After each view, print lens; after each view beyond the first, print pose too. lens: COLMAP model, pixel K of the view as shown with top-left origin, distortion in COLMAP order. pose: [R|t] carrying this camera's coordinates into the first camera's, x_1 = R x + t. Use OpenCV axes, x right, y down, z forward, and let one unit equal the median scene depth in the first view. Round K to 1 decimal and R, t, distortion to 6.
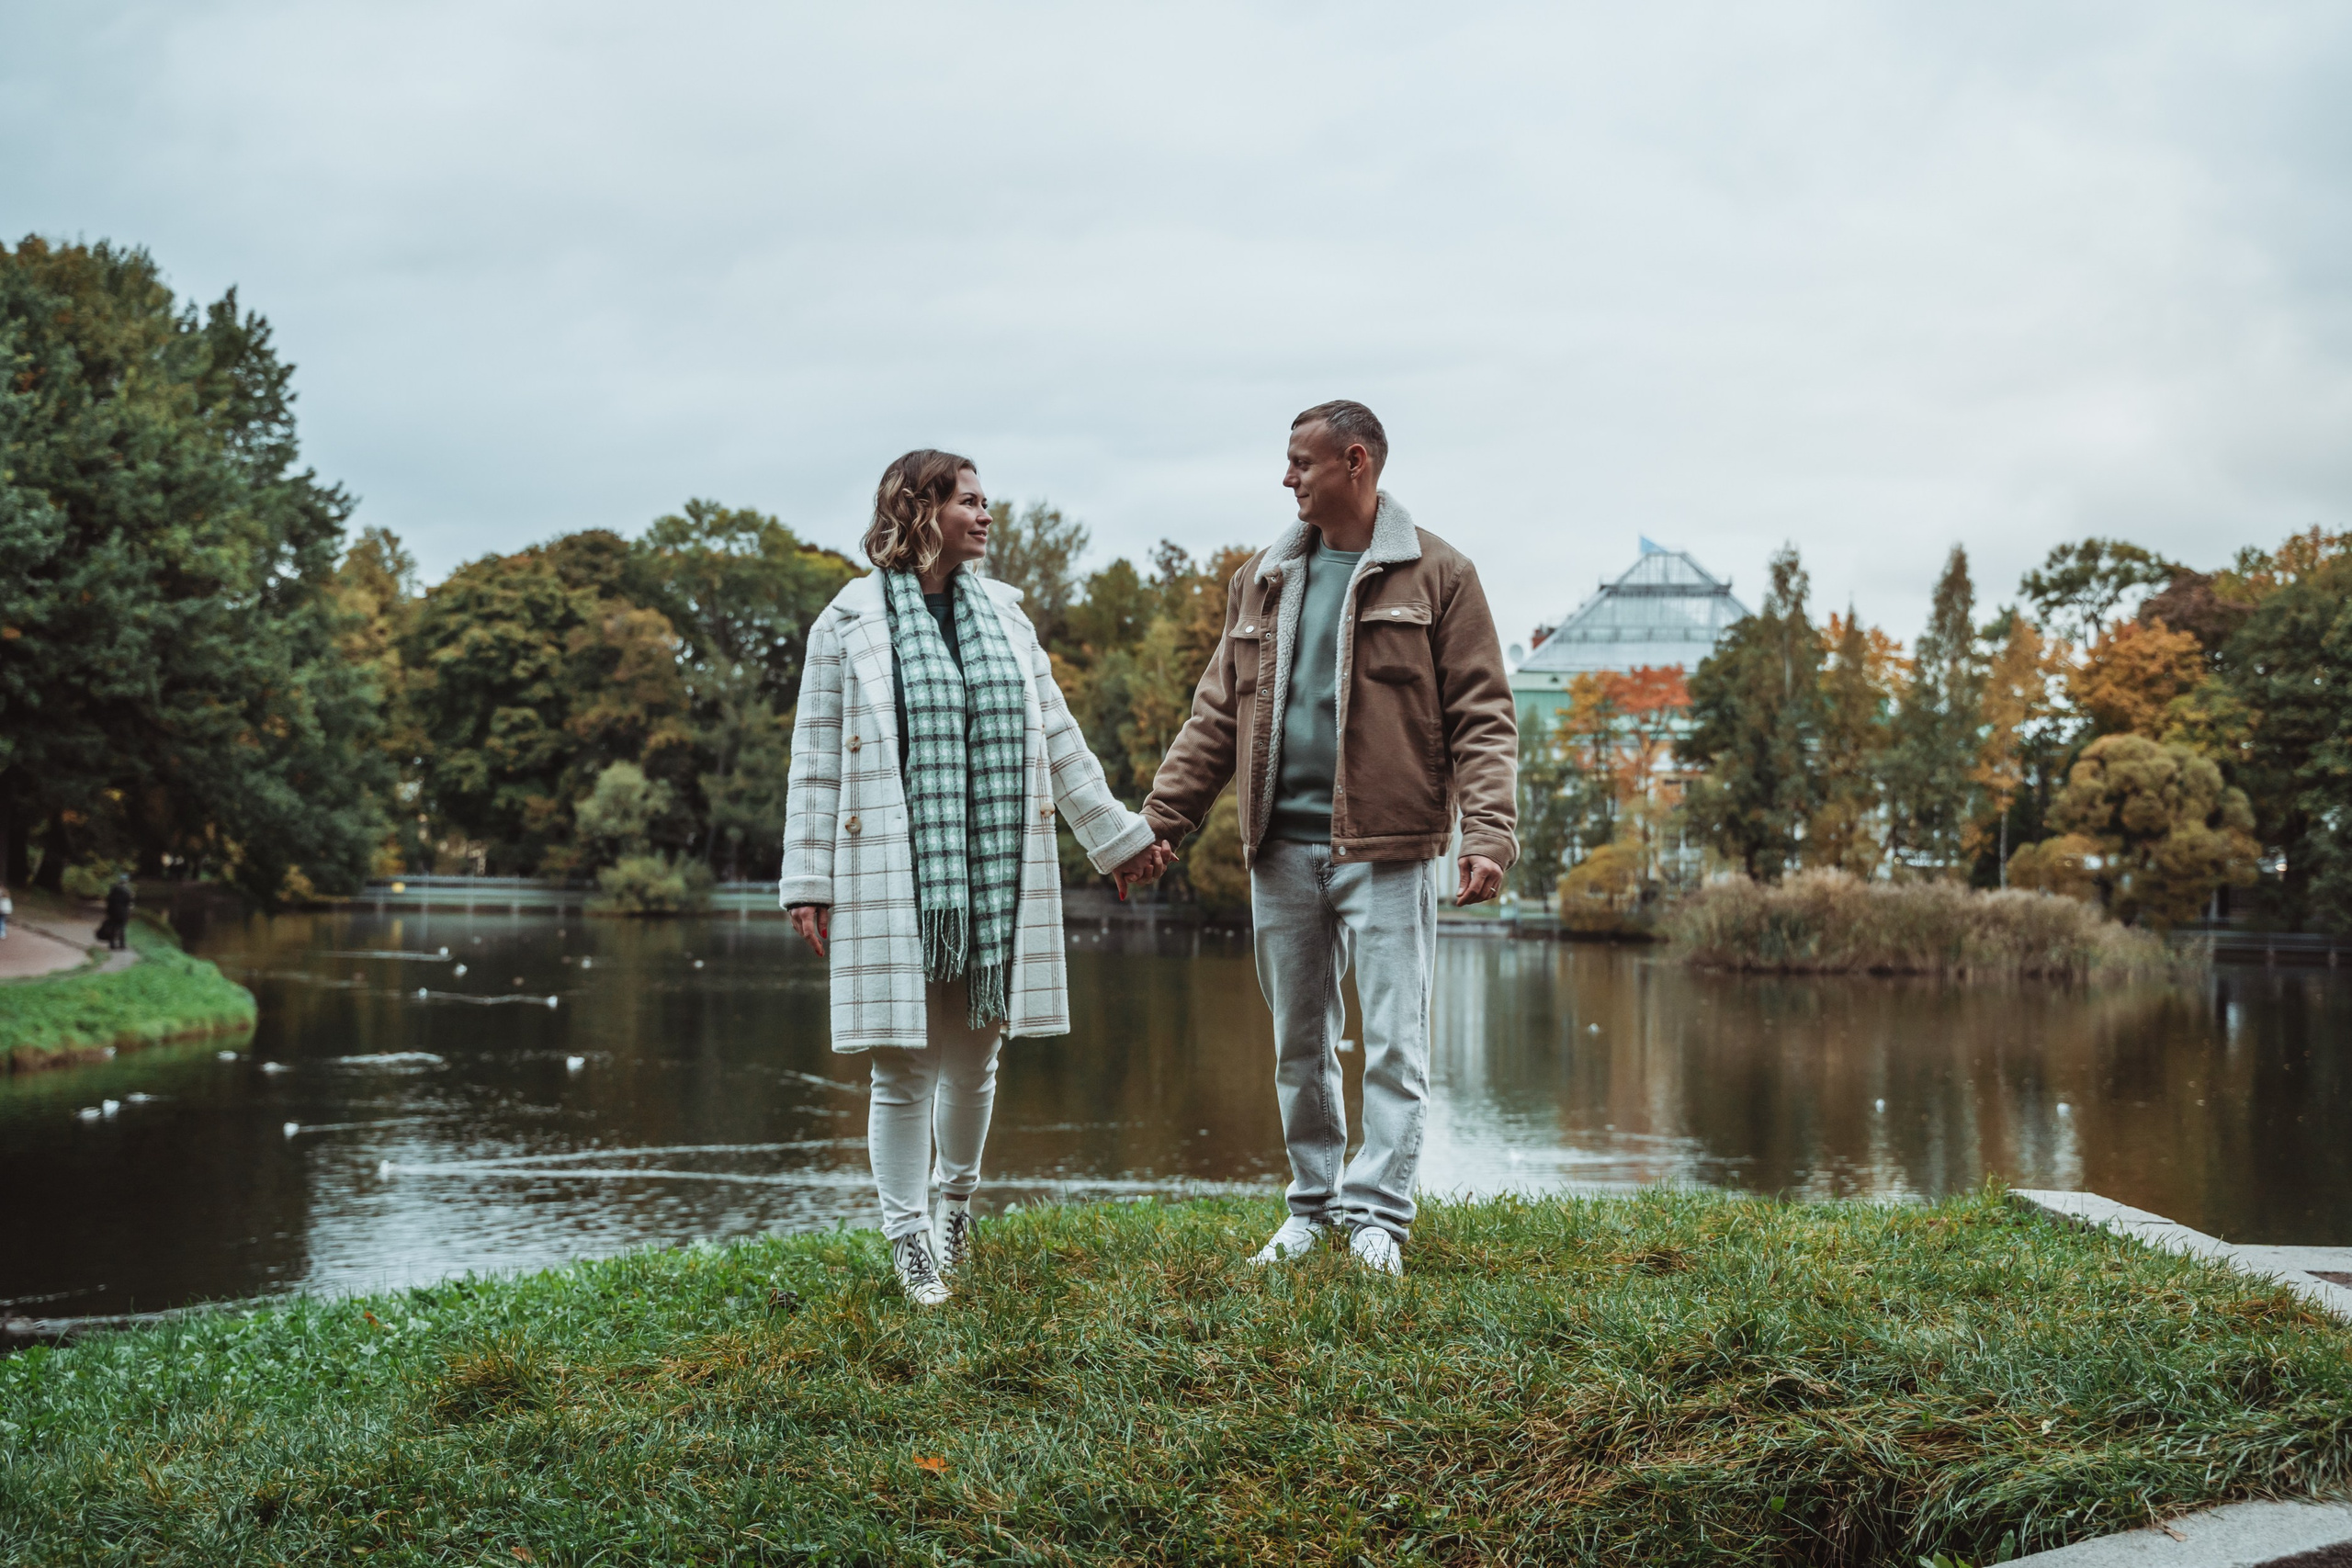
lens RADIAL K [[2825.0, 0, 1168.8], [0, 2825.0, 763.7], [0, 0, 1]] dist [0.045430, 0.000000]
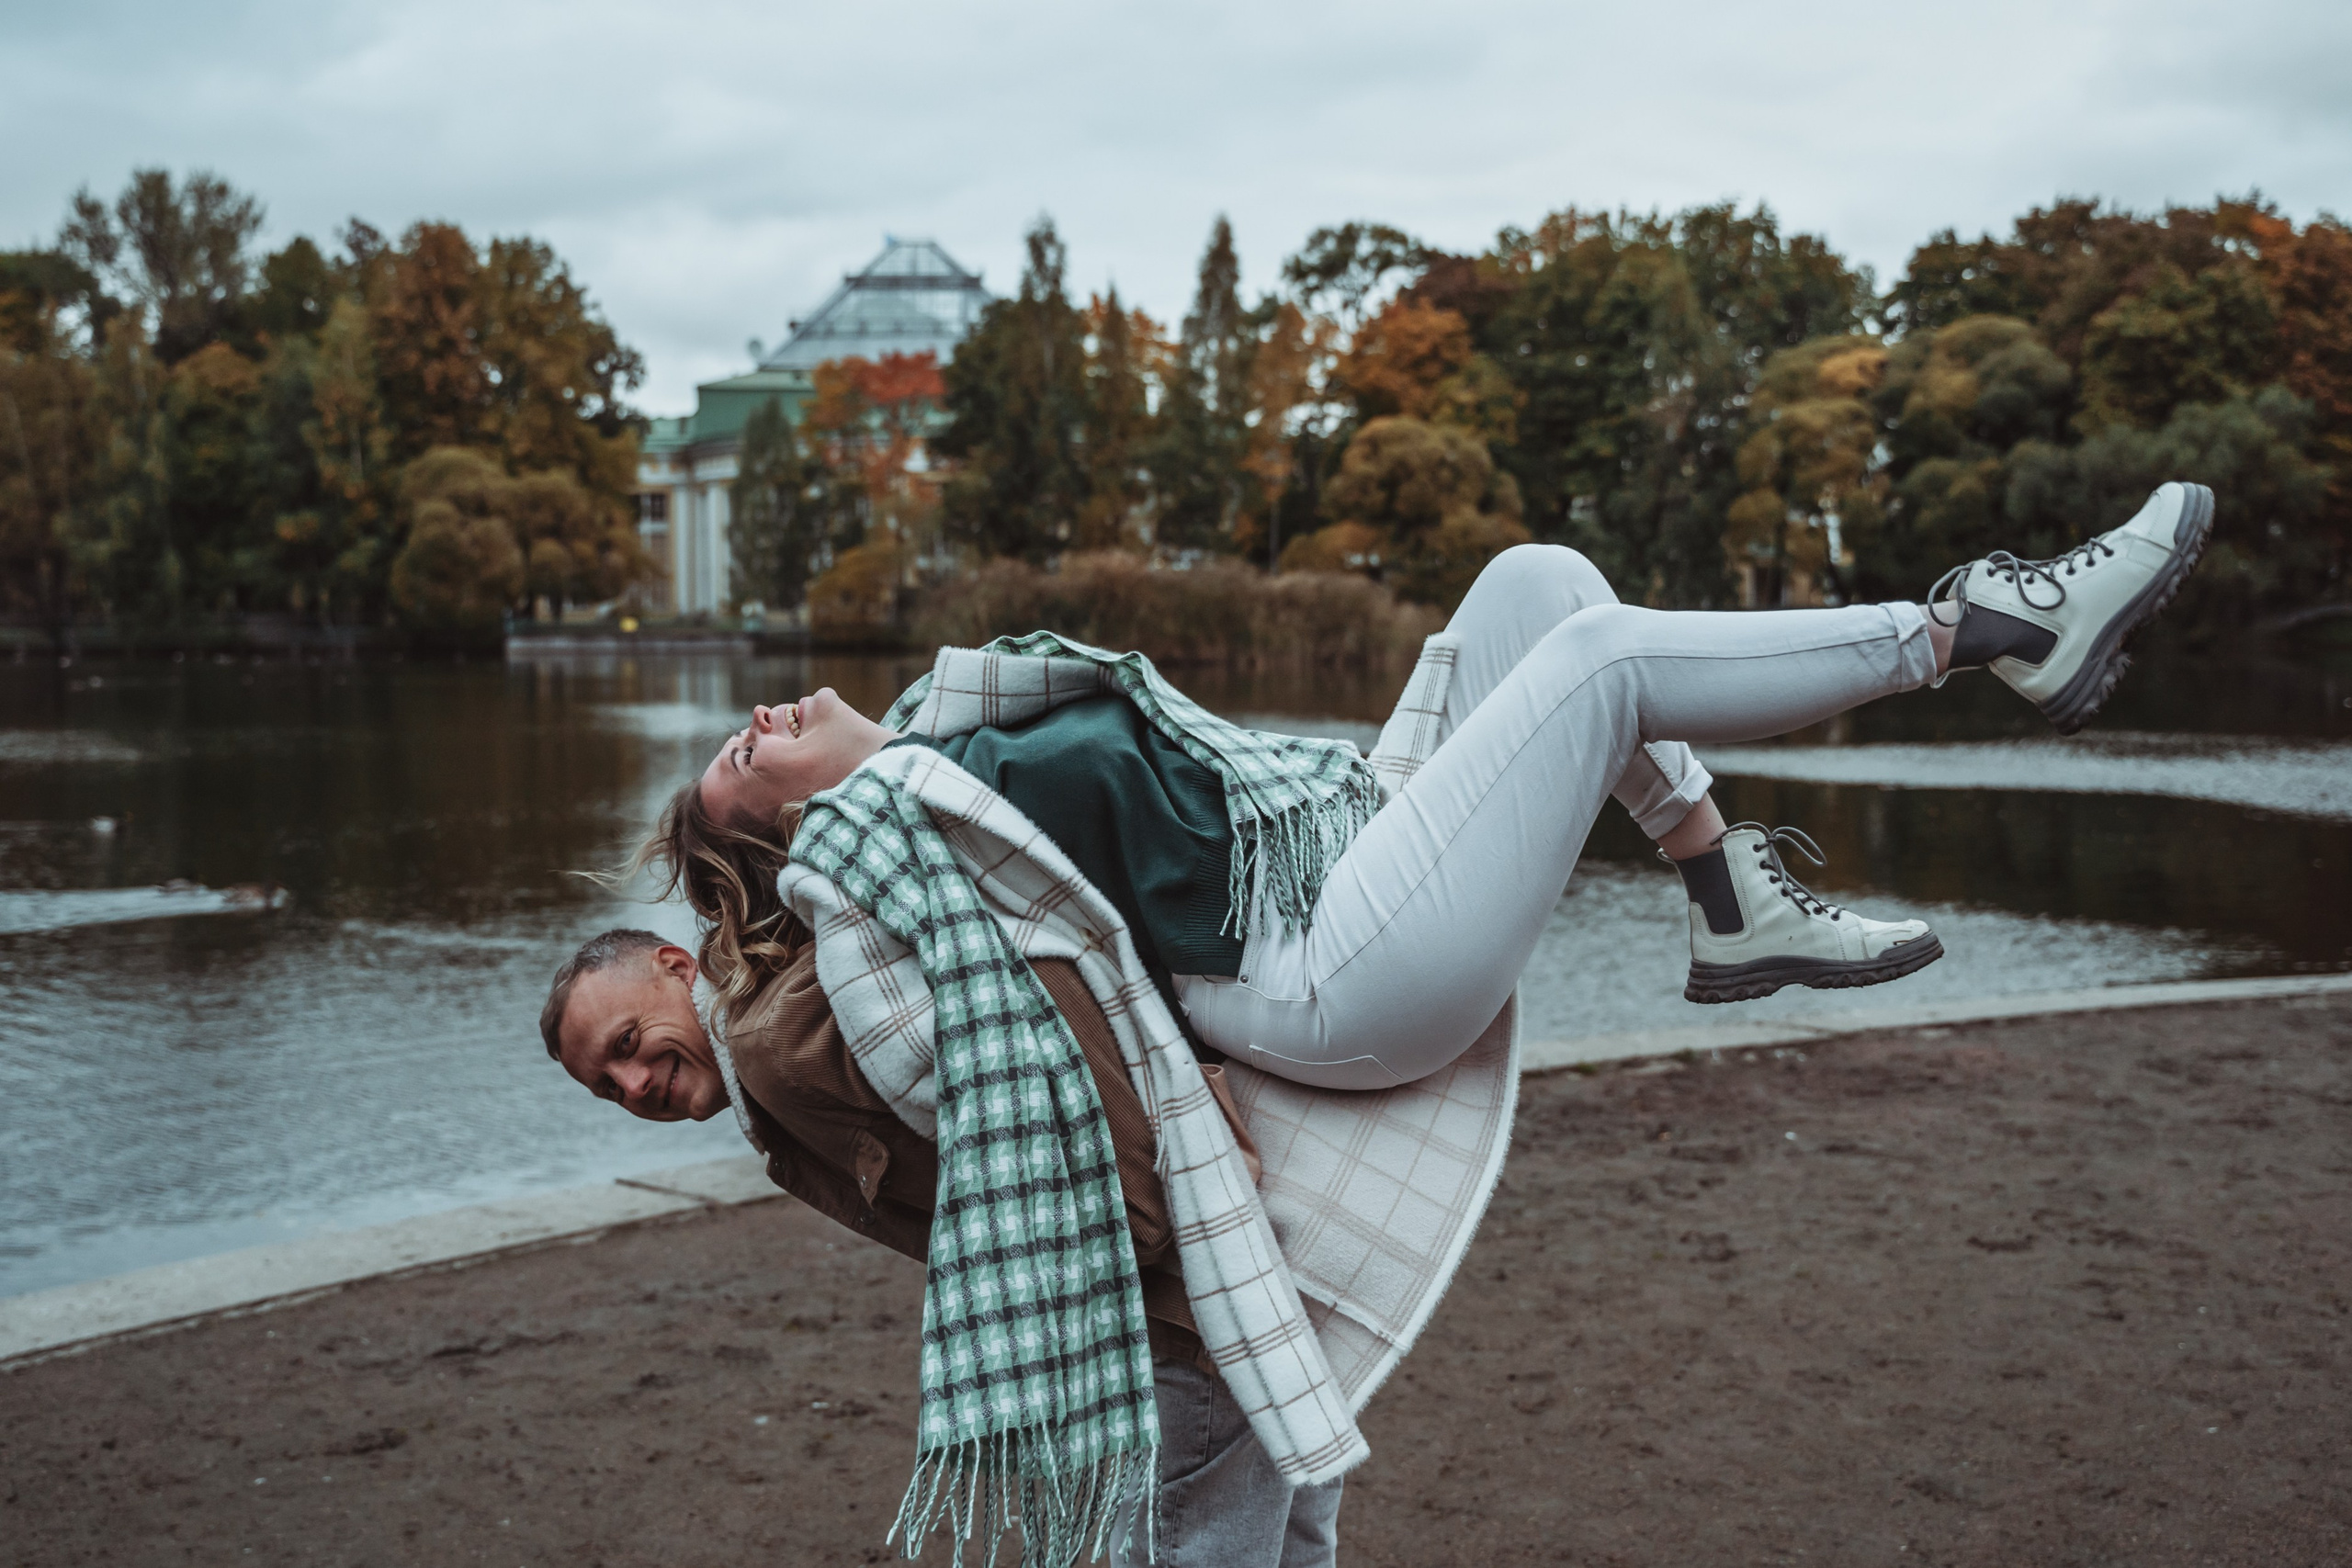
lens RADIAL K [[2644.2, 0, 1124.8], [0, 2644.2, 803.5], [0, 0, 1]] dist [-0.019469, 0.000000]
pose [[0.967327, -0.042251, 0.249986, 0.020254], [0.014975, 0.993817, 0.110019, 0.017633], [-0.253089, -0.102681, 0.961979, 0.143459]]
